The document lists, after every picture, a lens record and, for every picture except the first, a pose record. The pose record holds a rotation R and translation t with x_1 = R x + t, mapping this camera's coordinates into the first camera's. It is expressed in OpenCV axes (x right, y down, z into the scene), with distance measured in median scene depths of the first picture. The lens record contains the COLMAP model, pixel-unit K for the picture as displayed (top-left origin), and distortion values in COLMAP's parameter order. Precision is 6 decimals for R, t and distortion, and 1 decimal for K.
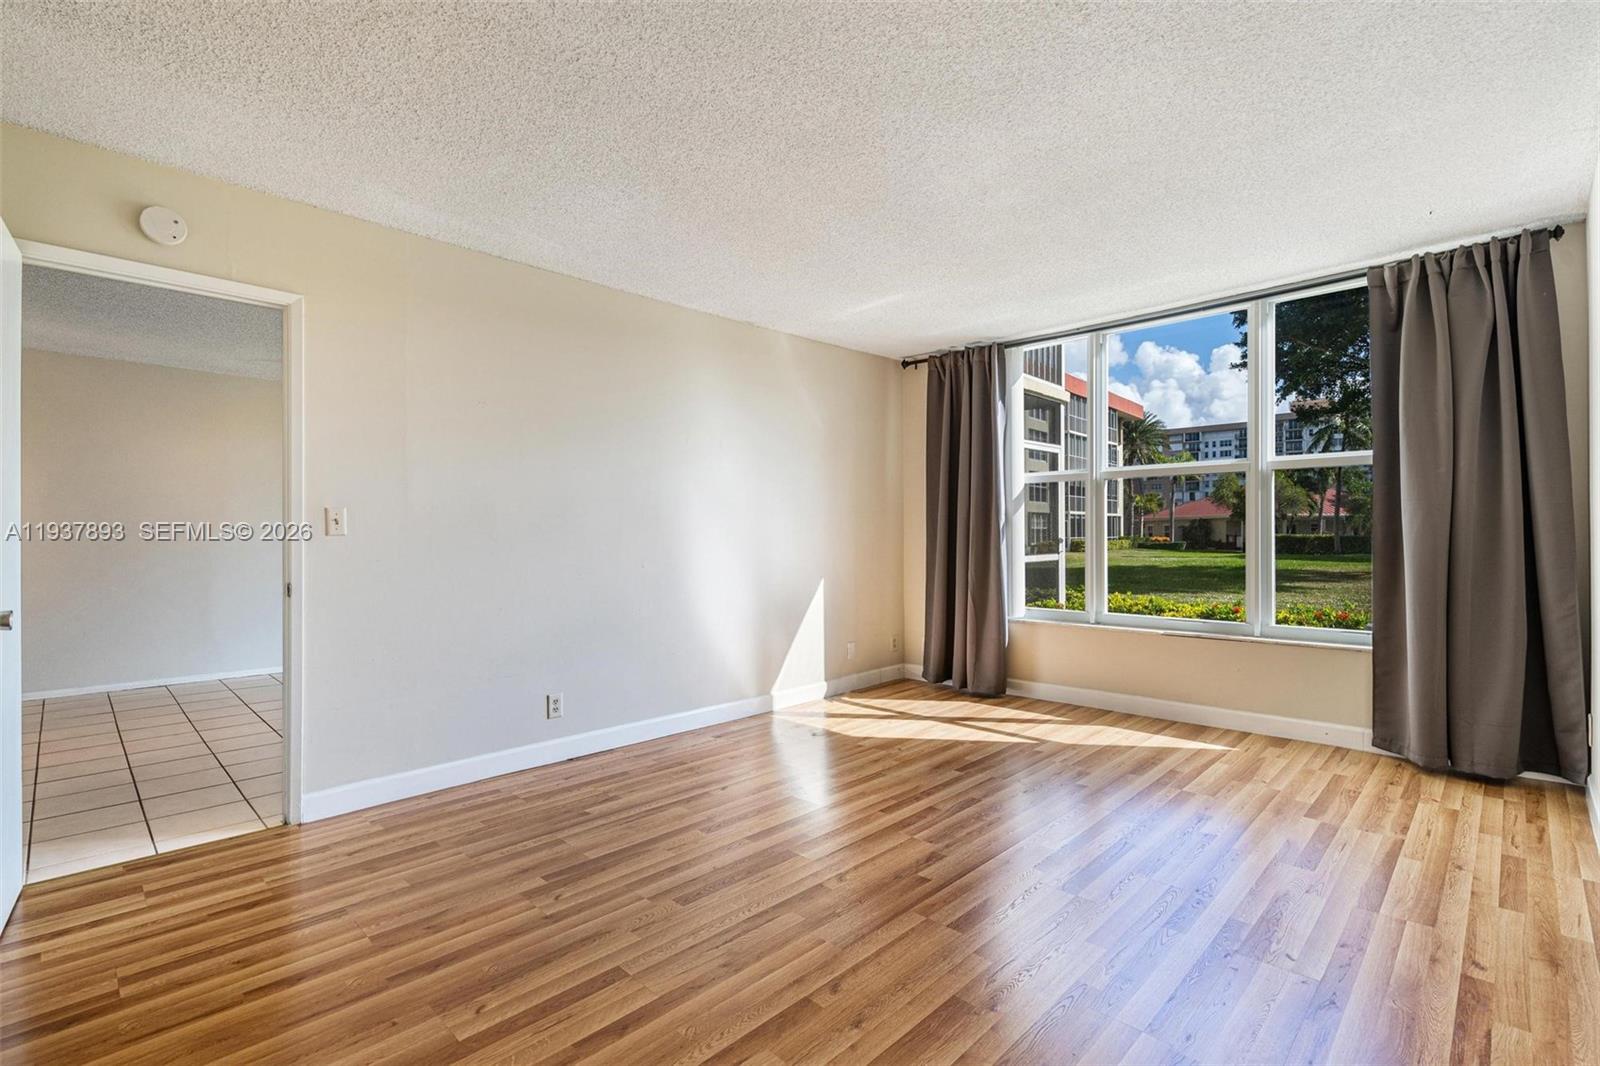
lens RADIAL K [[736.1, 0, 805.2], [0, 736.1, 538.1], [0, 0, 1]] dist [-0.009702, 0.003819]
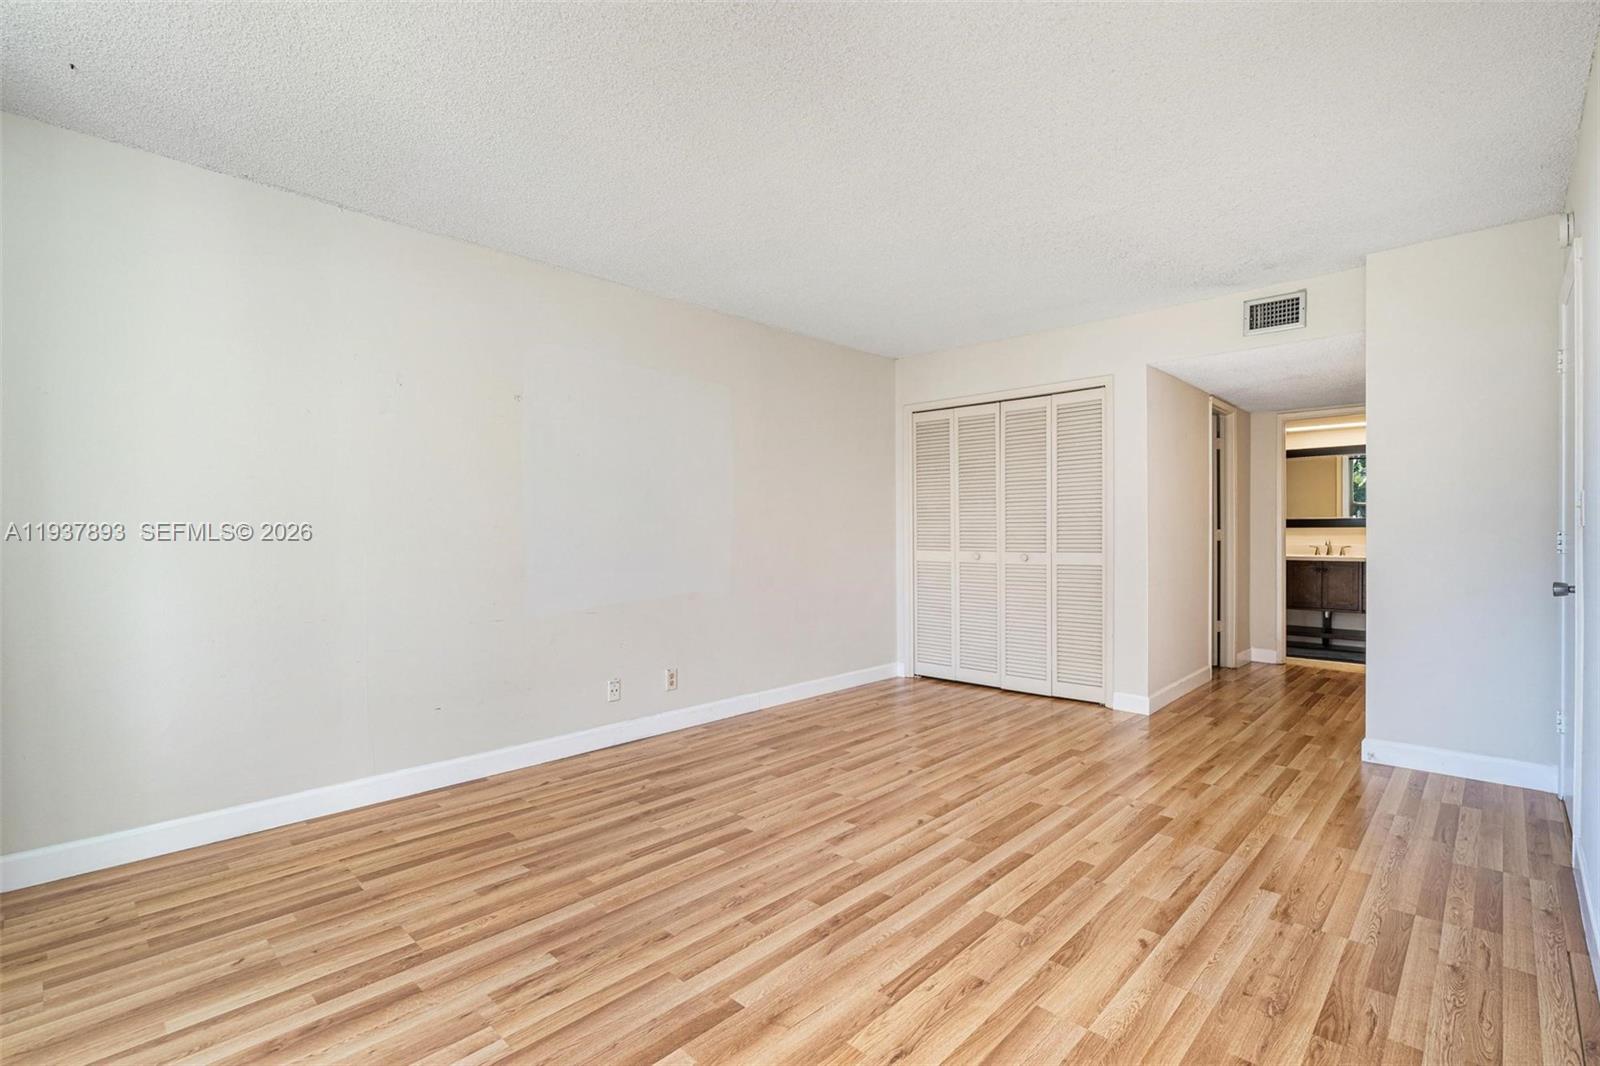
lens RADIAL K [[736.1, 0, 803.5], [0, 736.1, 533.6], [0, 0, 1]] dist [-0.009702, 0.003819]
pose [[-0.999929, 0.010747, 0.005139, 0.194474], [0.010781, 0.999920, 0.006643, -0.011944], [-0.005067, 0.006698, -0.999965, 1.869149]]
